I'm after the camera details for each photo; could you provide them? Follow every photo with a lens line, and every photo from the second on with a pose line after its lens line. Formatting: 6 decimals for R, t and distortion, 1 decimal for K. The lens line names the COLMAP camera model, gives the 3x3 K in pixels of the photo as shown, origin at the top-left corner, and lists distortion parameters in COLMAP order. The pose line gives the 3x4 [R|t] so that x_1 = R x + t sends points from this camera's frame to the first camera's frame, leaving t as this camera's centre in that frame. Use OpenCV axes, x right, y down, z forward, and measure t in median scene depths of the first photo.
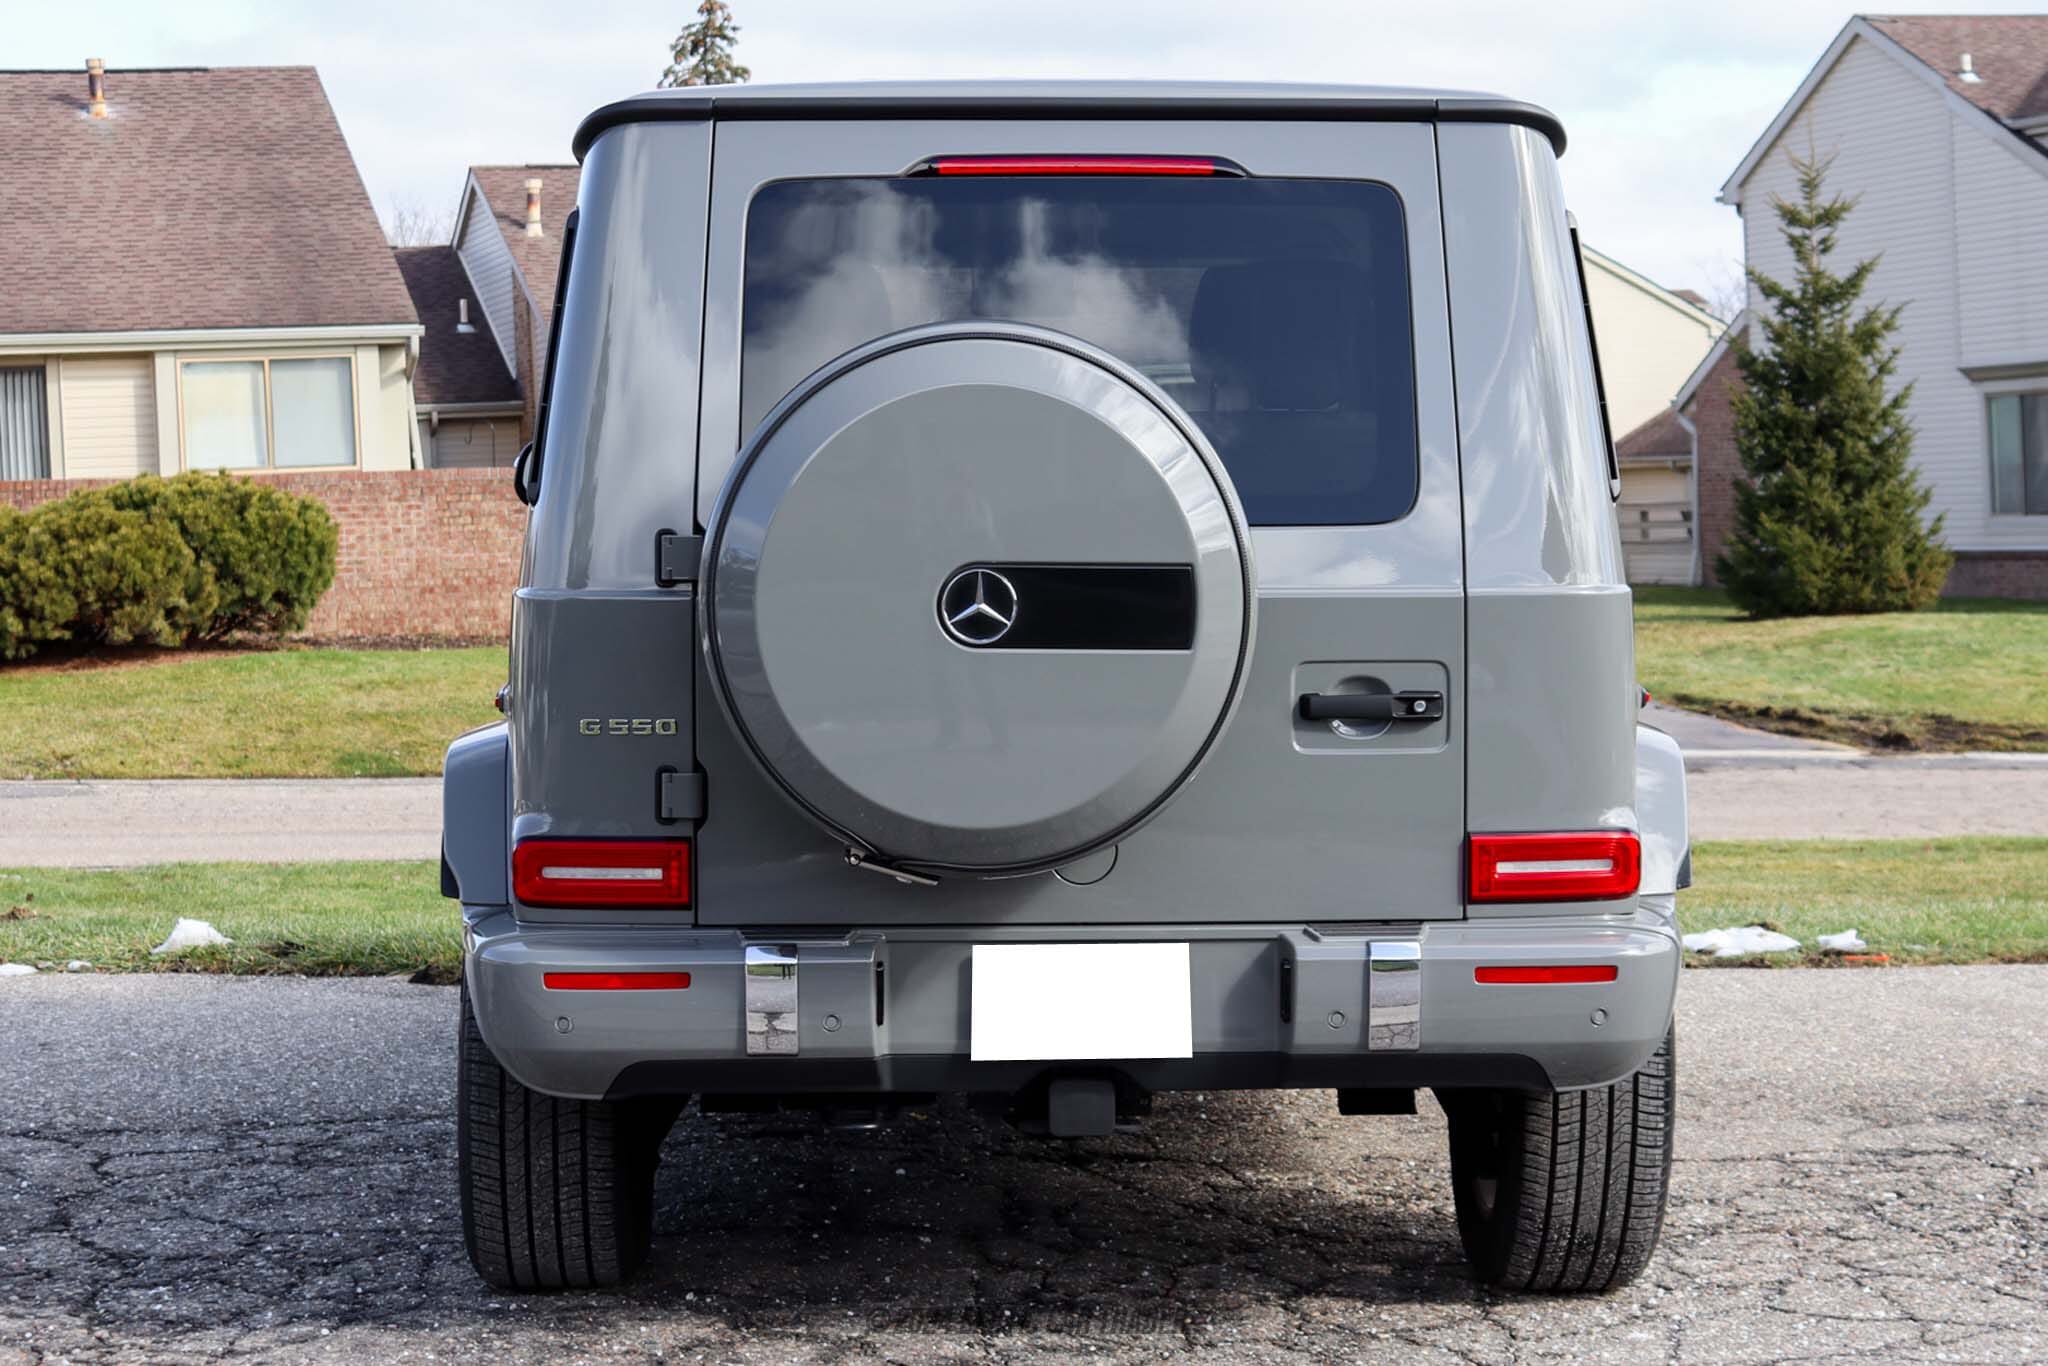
lens RADIAL K [[3898.5, 0, 1024.0], [0, 3898.5, 683.0], [0, 0, 1]] dist [-0.024355, 0.042151]
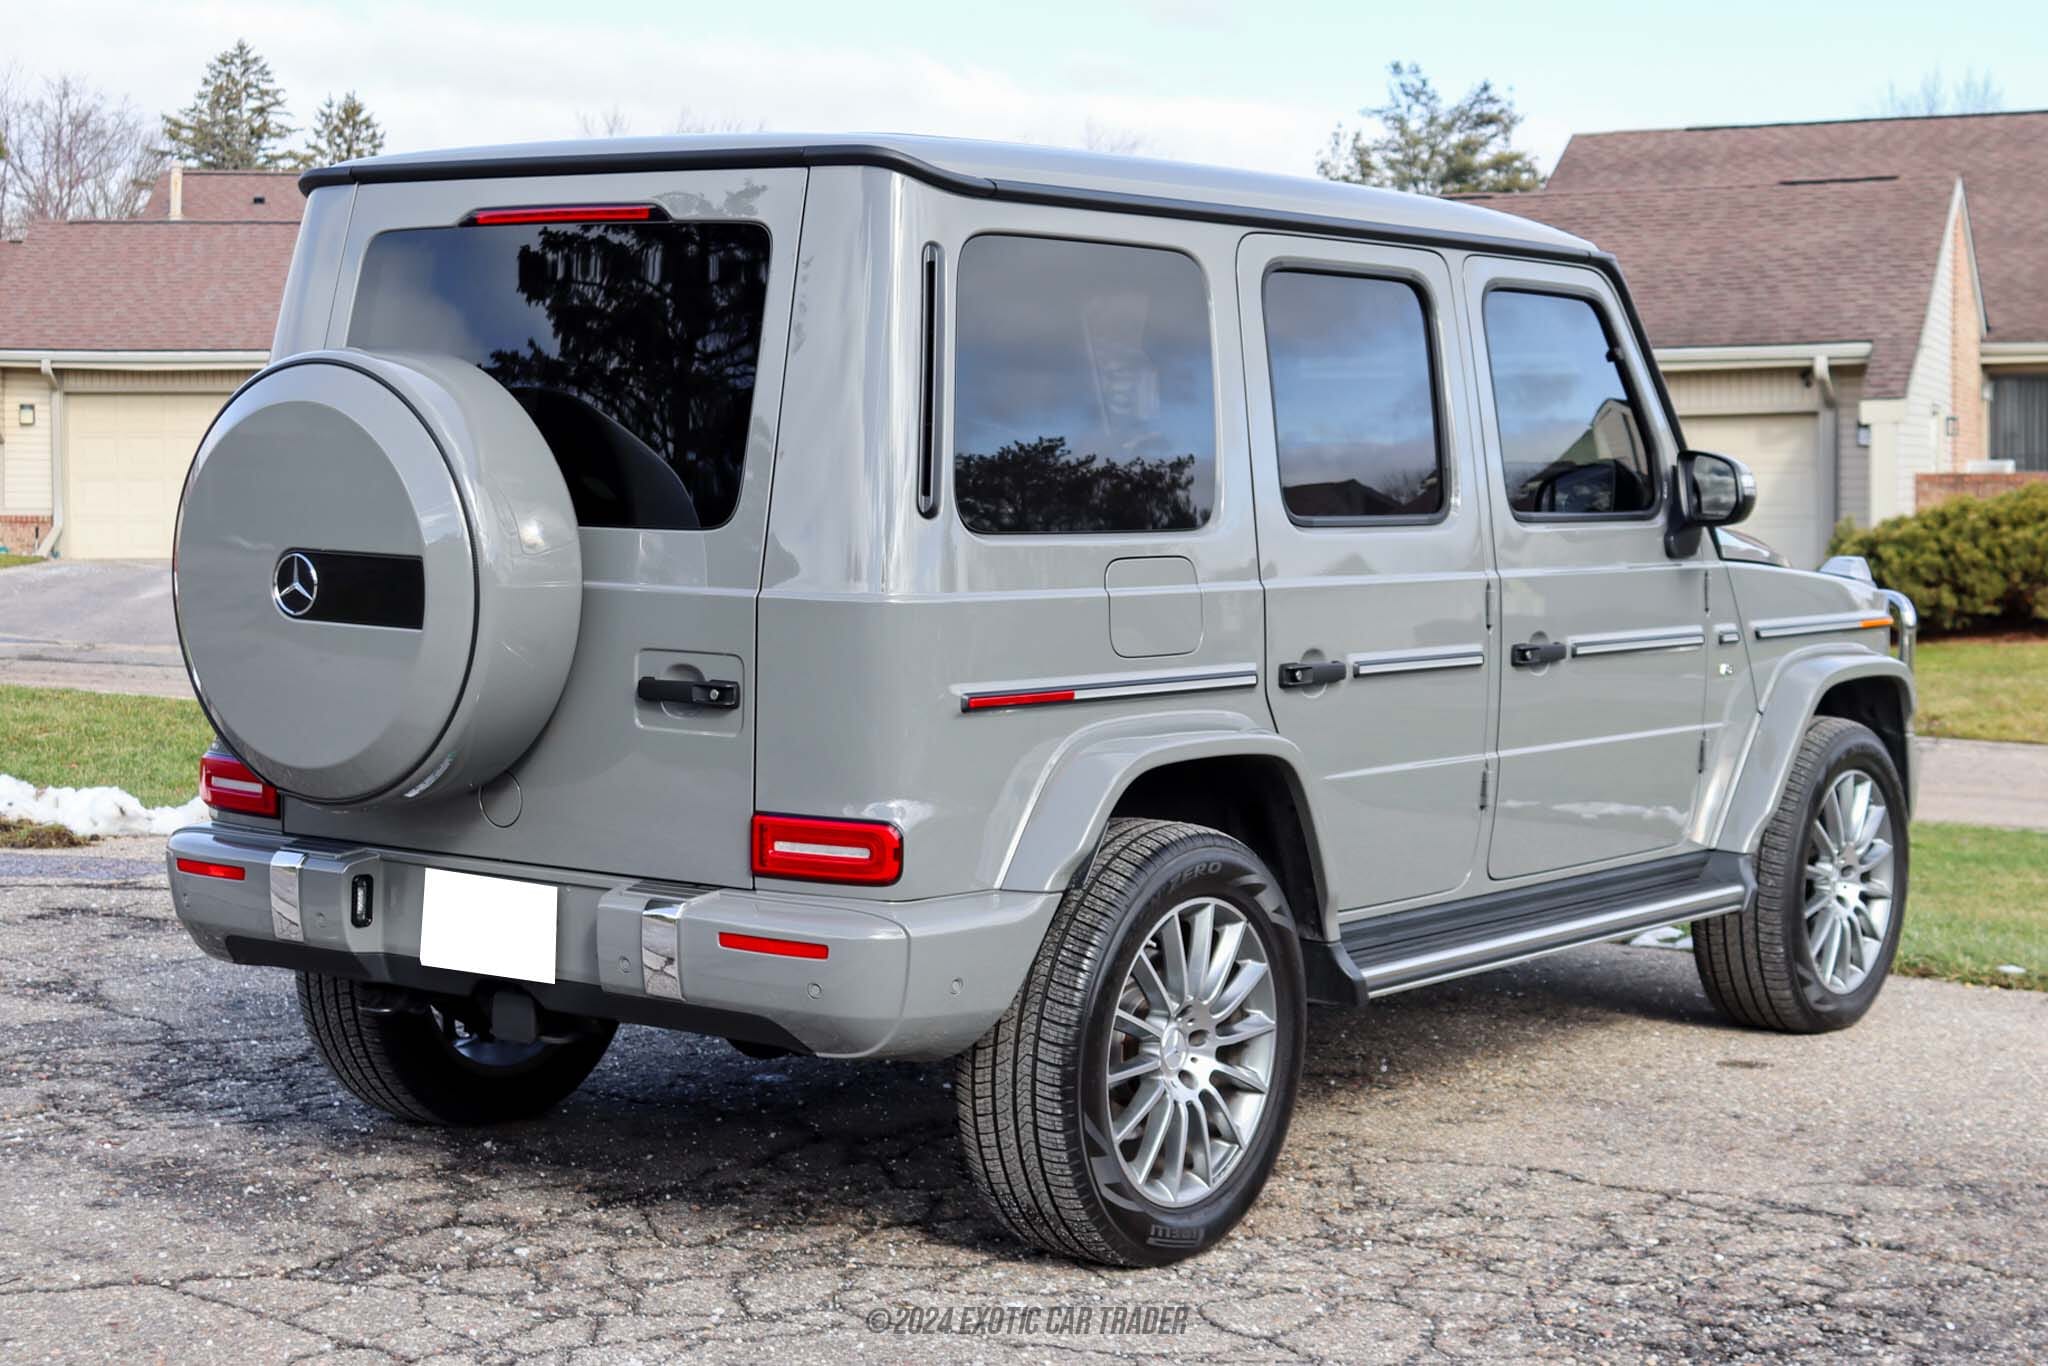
lens RADIAL K [[3382.6, 0, 1024.0], [0, 3382.6, 683.0], [0, 0, 1]] dist [0.023435, 0.060975]
pose [[0.783614, 0.062389, -0.618108, 0.142730], [-0.055370, 0.997999, 0.030539, -0.005877], [0.618776, 0.010294, 0.785500, 0.054941]]
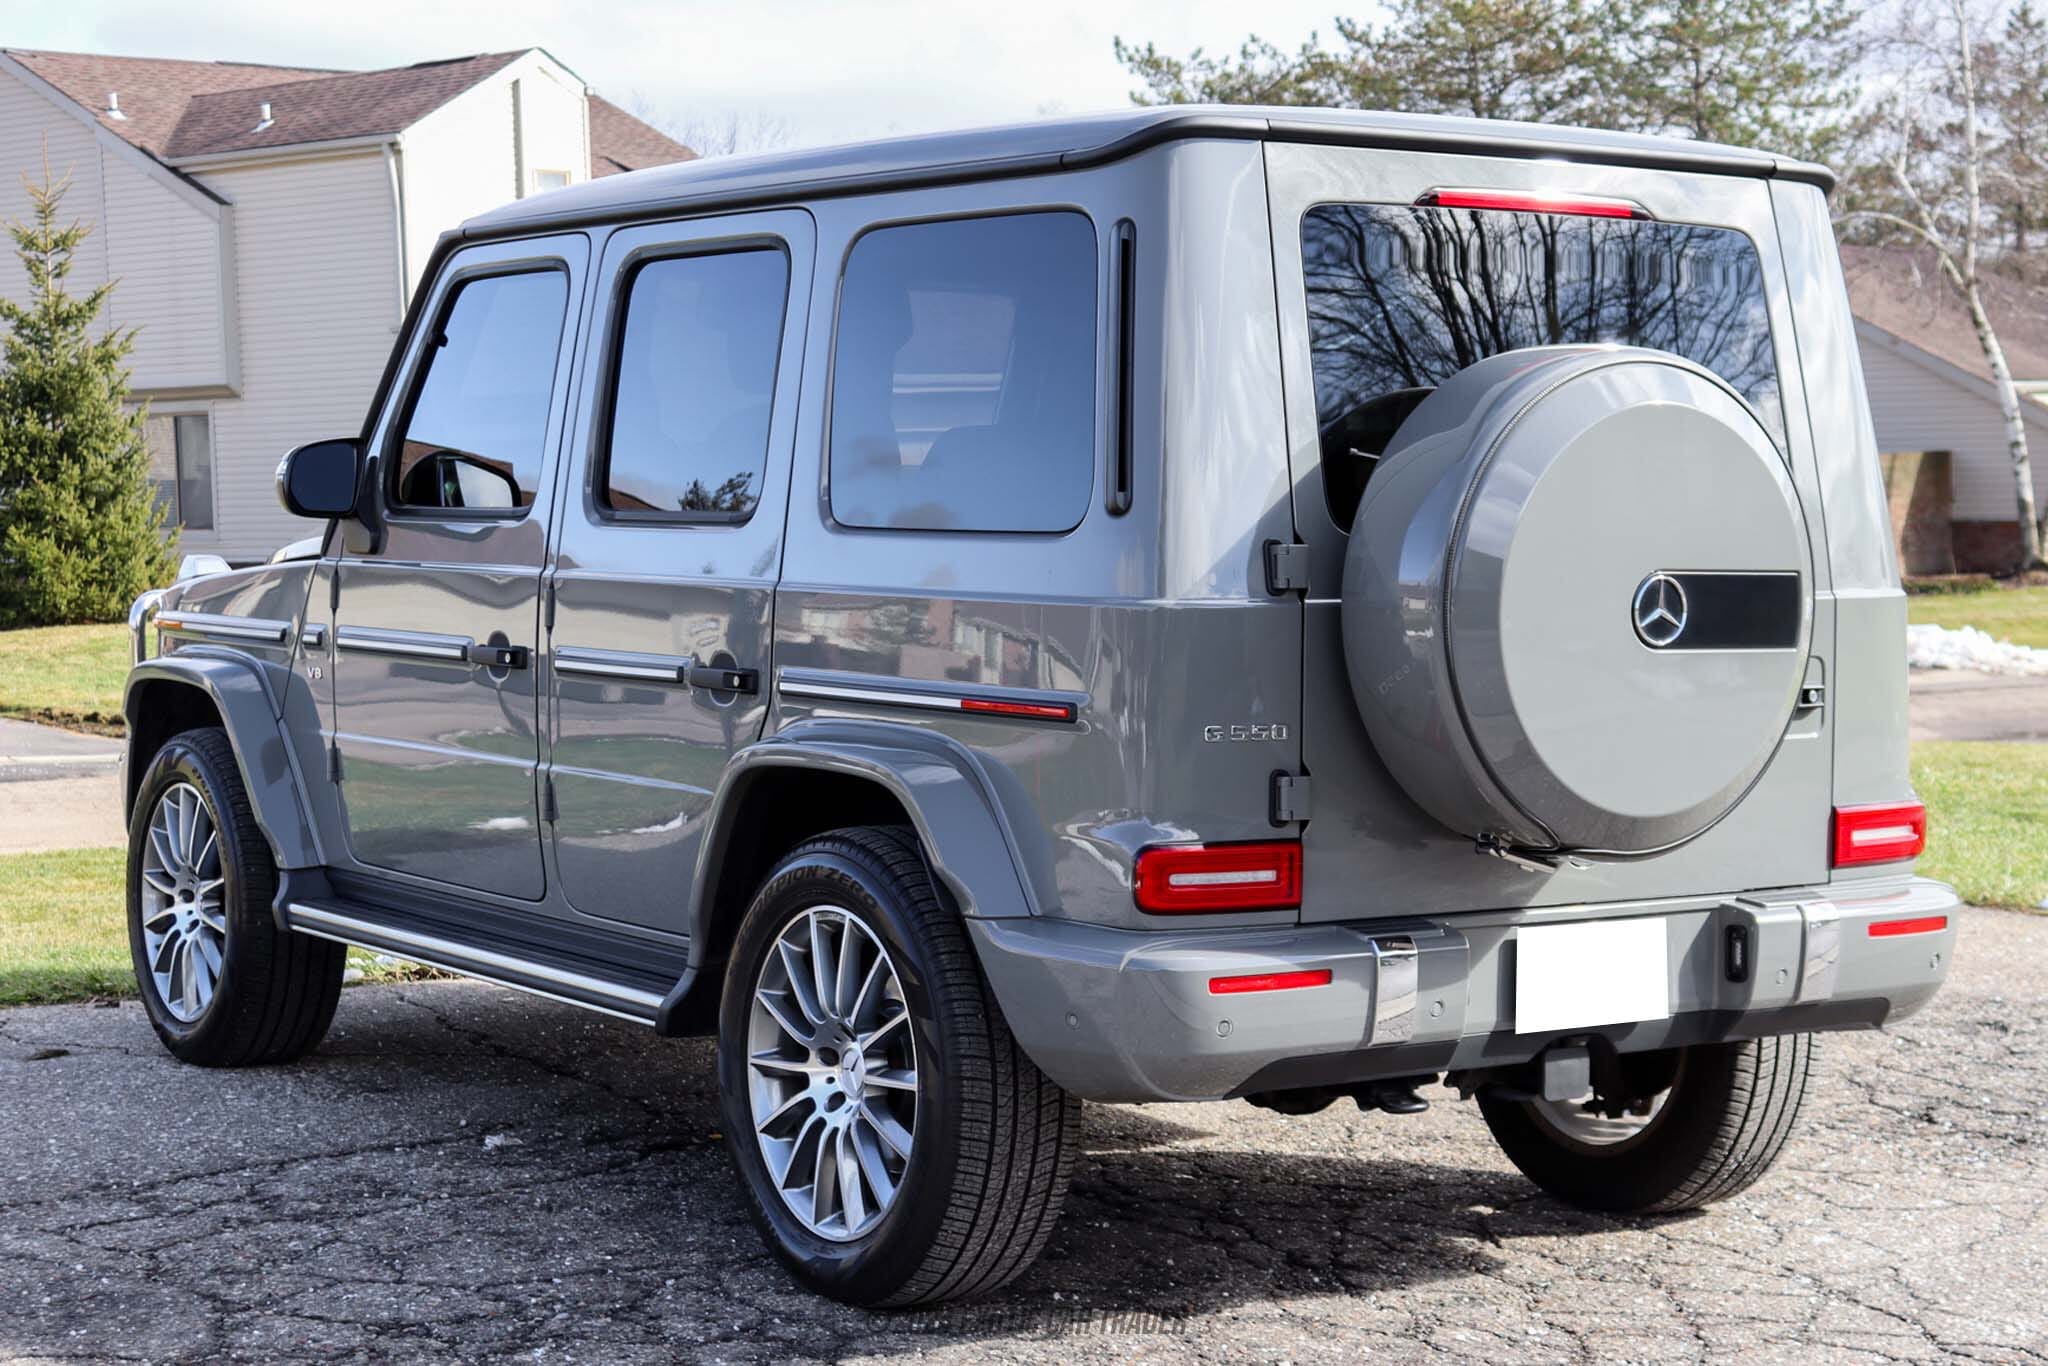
lens RADIAL K [[3659.4, 0, 1024.0], [0, 3659.4, 683.0], [0, 0, 1]] dist [0.010479, 0.134480]
pose [[0.856040, -0.020871, 0.516488, -0.119992], [0.021470, 0.999758, 0.004814, -0.001458], [-0.516463, 0.006968, 0.856281, 0.038549]]
